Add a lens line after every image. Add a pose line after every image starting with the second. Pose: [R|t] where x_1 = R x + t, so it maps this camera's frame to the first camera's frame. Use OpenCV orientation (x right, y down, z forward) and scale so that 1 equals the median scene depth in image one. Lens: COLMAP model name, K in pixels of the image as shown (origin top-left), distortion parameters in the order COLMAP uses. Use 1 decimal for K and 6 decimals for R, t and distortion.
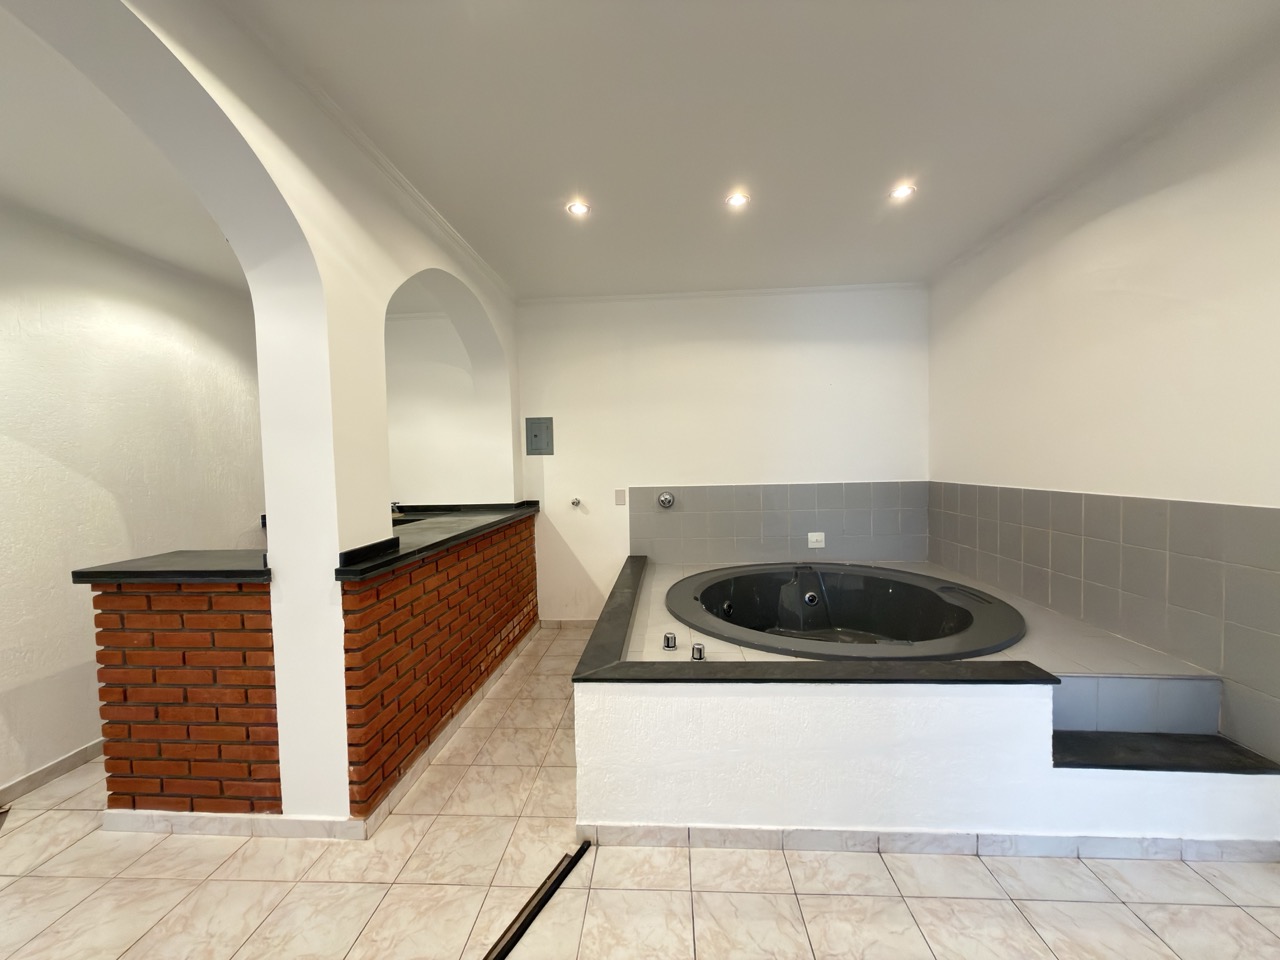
lens RADIAL K [[510.0, 0, 640.0], [0, 510.0, 480.0], [0, 0, 1]] dist [-0.001463, 0.000145]
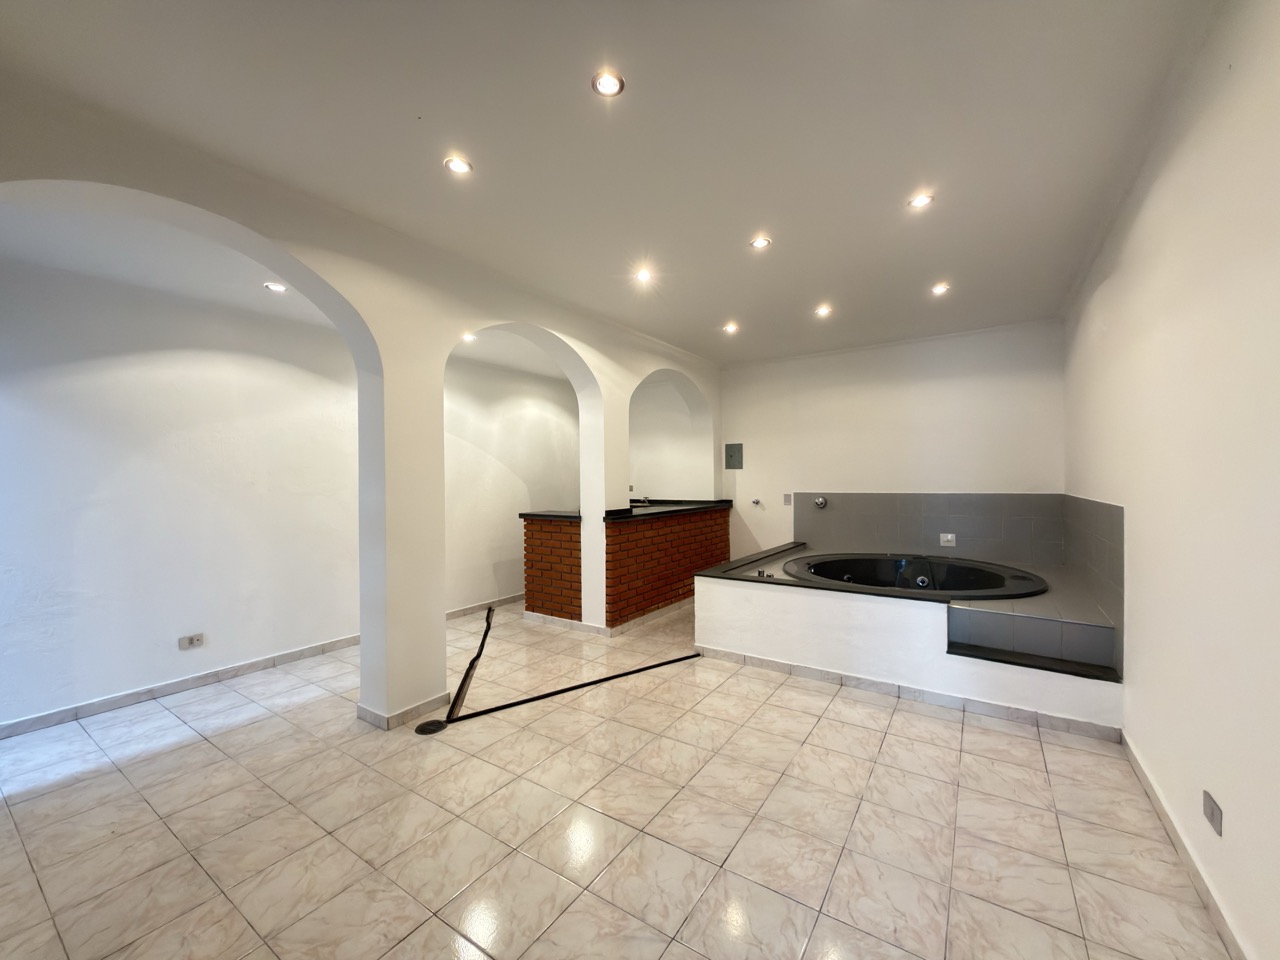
lens RADIAL K [[510.0, 0, 640.0], [0, 510.0, 480.0], [0, 0, 1]] dist [-0.001463, 0.000145]
pose [[0.860738, 0.015101, -0.508825, 0.702085], [-0.029753, 0.999344, -0.020672, 0.046858], [0.508179, 0.032932, 0.860622, -0.891346]]
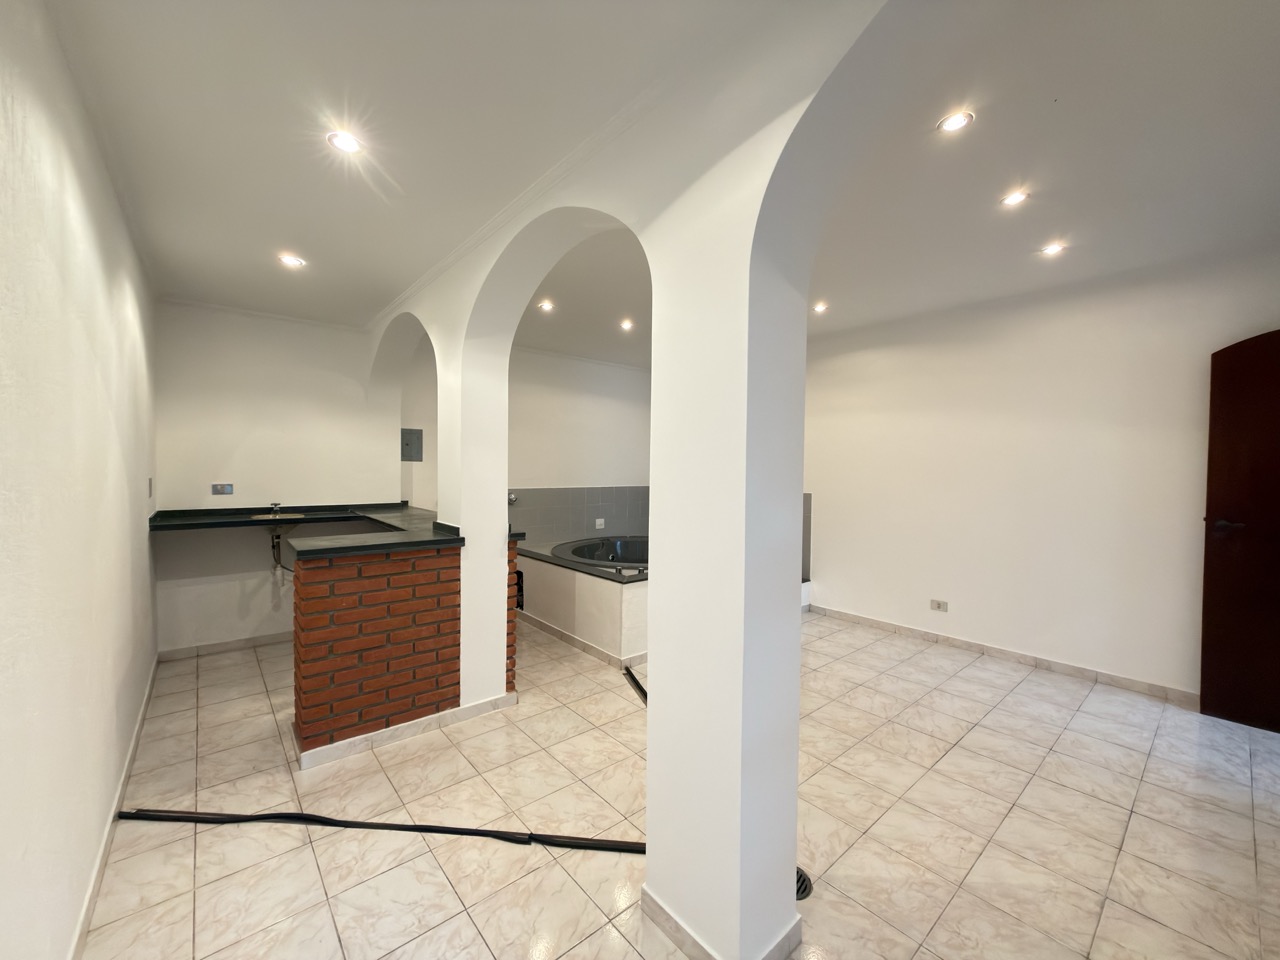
lens RADIAL K [[507.2, 0, 640.0], [0, 507.2, 480.0], [0, 0, 1]] dist [0.002755, 0.000293]
pose [[0.721431, 0.016155, 0.692298, -1.345211], [-0.001981, 0.999772, -0.021266, 0.037280], [-0.692484, 0.013970, 0.721298, -0.415011]]
